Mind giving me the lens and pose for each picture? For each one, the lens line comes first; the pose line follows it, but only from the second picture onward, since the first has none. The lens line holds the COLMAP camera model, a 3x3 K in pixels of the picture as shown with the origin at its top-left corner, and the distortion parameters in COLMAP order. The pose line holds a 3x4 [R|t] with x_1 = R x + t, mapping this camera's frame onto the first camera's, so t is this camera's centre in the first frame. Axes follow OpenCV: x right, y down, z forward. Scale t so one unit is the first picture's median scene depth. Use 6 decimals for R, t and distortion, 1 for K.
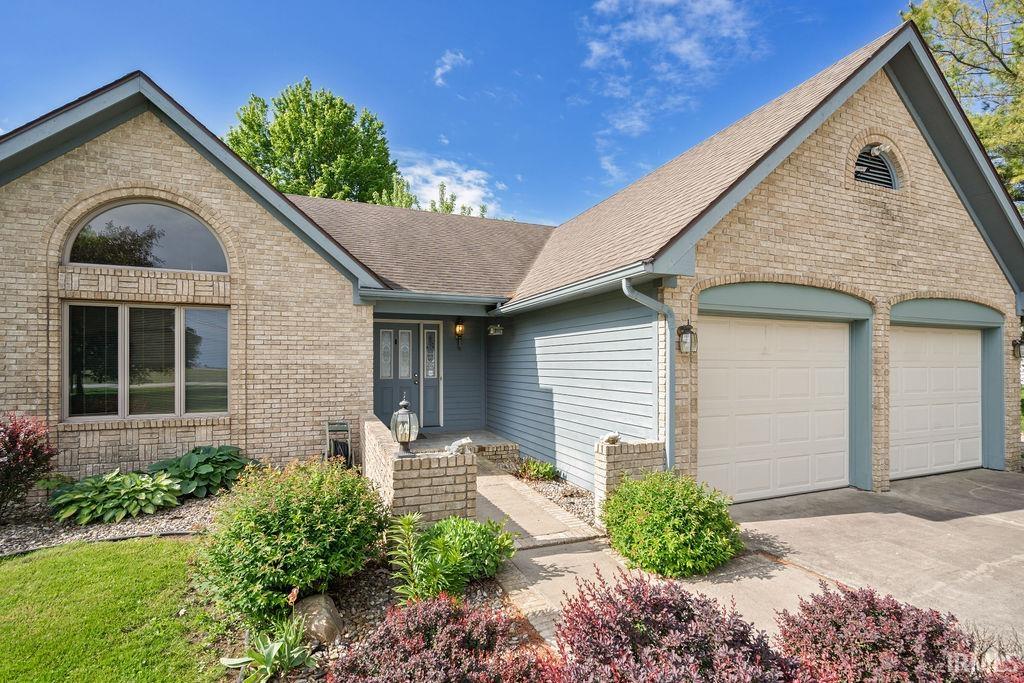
lens RADIAL K [[463.0, 0, 516.1], [0, 463.0, 360.0], [0, 0, 1]] dist [0.000411, 0.000016]
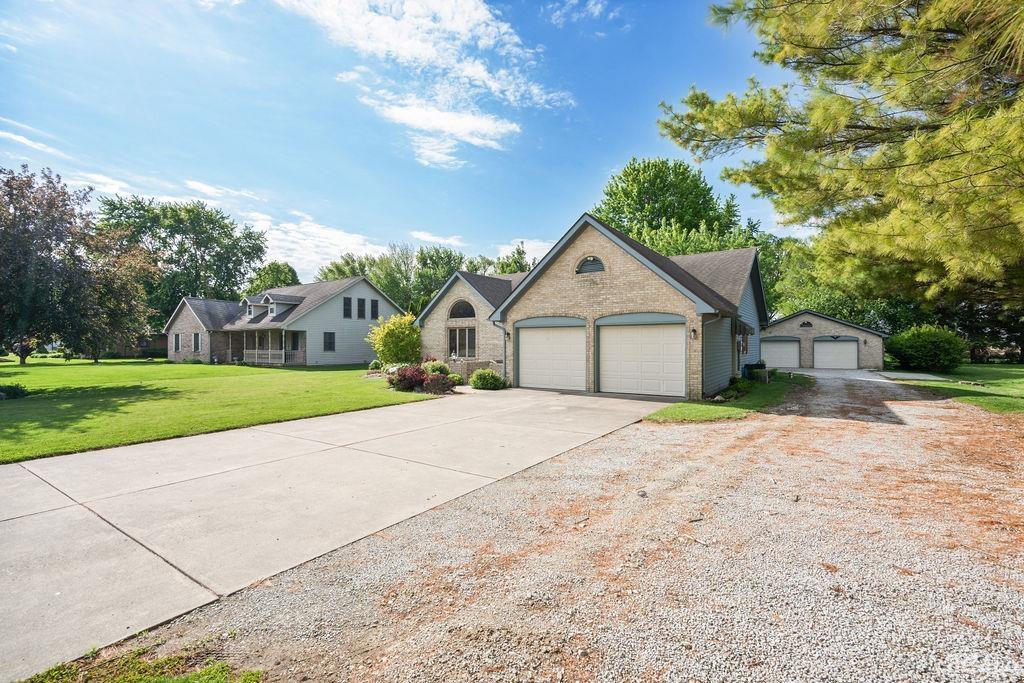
lens RADIAL K [[449.6, 0, 512.5], [0, 449.6, 313.0], [0, 0, 1]] dist [0.001518, 0.000089]
pose [[0.555234, -0.058243, -0.829652, 2.450424], [0.014768, 0.998078, -0.060183, -0.011617], [0.831563, 0.021163, 0.555027, -0.684652]]
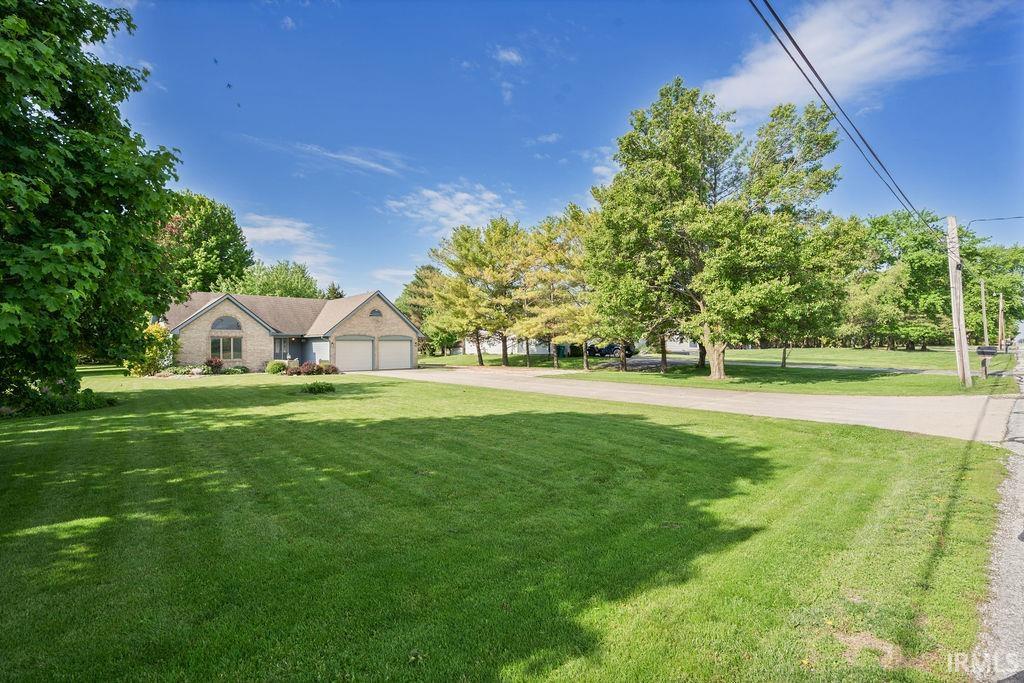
lens RADIAL K [[463.0, 0, 516.1], [0, 463.0, 360.0], [0, 0, 1]] dist [0.000411, 0.000016]
pose [[0.935284, -0.018179, 0.353431, 0.354735], [0.007145, 0.999446, 0.032501, -0.014498], [-0.353826, -0.027873, 0.934896, -4.674059]]
